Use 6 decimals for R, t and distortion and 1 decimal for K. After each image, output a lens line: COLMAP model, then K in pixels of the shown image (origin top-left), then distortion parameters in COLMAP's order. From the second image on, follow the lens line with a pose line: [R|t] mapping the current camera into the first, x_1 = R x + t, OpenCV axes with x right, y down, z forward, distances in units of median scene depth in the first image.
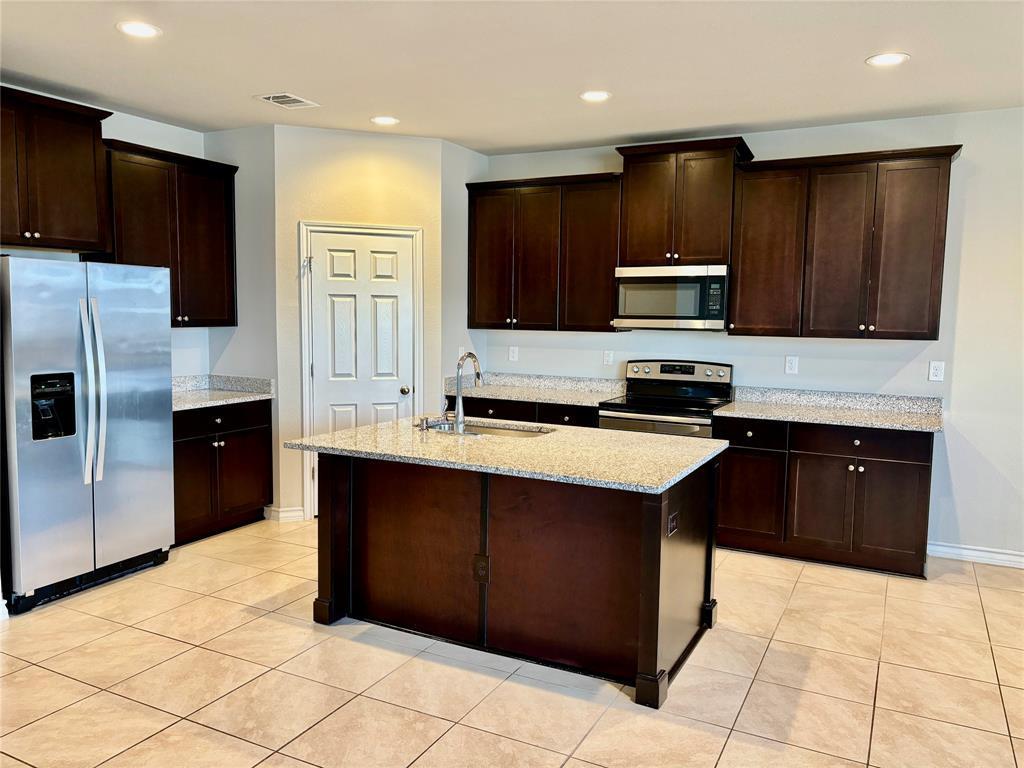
lens RADIAL K [[771.4, 0, 506.5], [0, 771.4, 384.5], [0, 0, 1]] dist [0.054395, -0.056752]
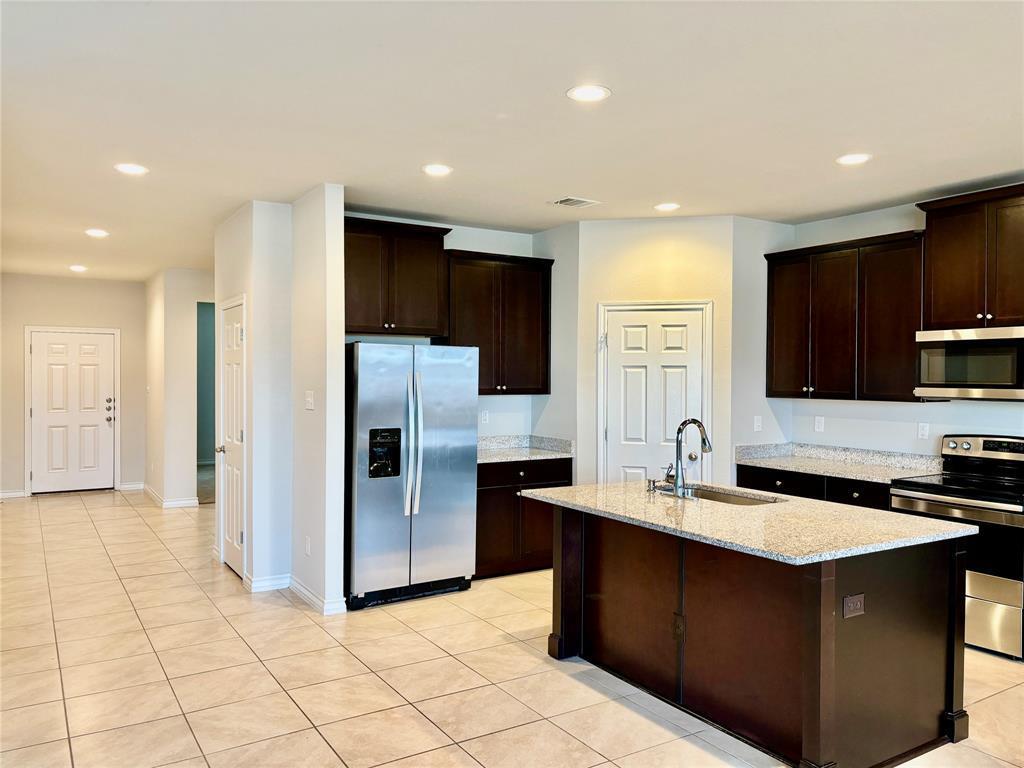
lens RADIAL K [[771.4, 0, 512.5], [0, 771.4, 383.3], [0, 0, 1]] dist [0.054395, -0.056752]
pose [[0.865230, -0.002738, -0.501368, 0.223273], [-0.043238, 0.995852, -0.080056, 0.003995], [0.499508, 0.090946, 0.861523, -0.028087]]
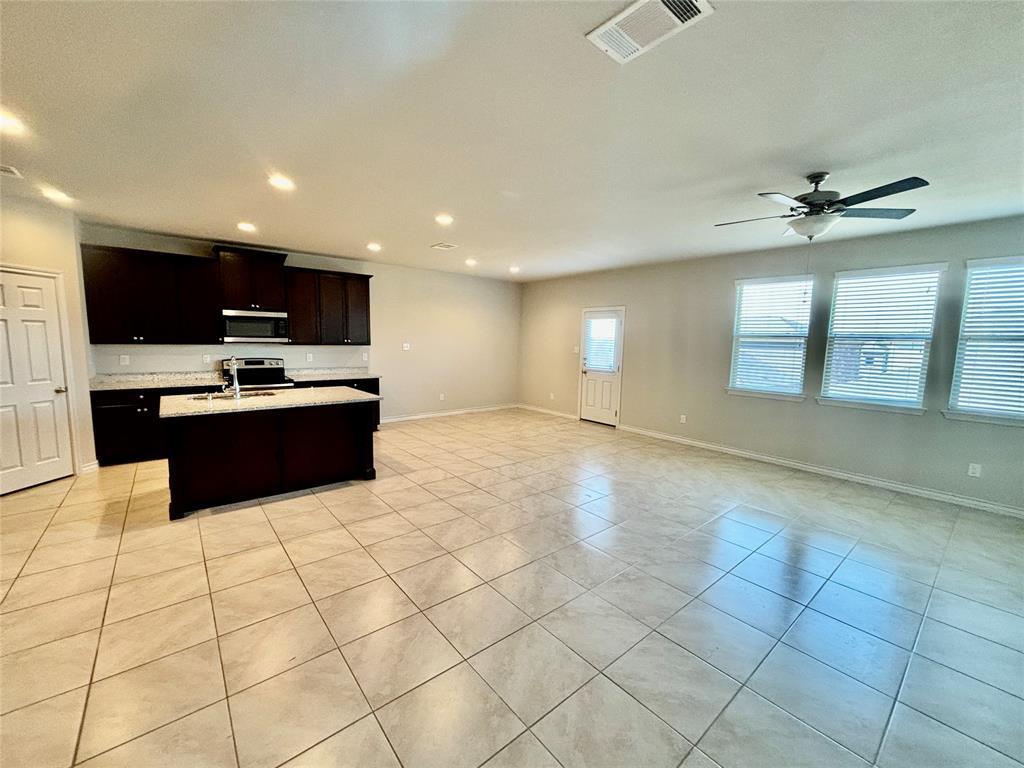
lens RADIAL K [[409.7, 0, 505.0], [0, 409.7, 383.9], [0, 0, 1]] dist [-0.001282, -0.000241]
pose [[0.403058, -0.106125, 0.909001, -0.590407], [0.074431, 0.993765, 0.083017, -0.006056], [-0.912143, 0.034197, 0.408444, -0.024943]]
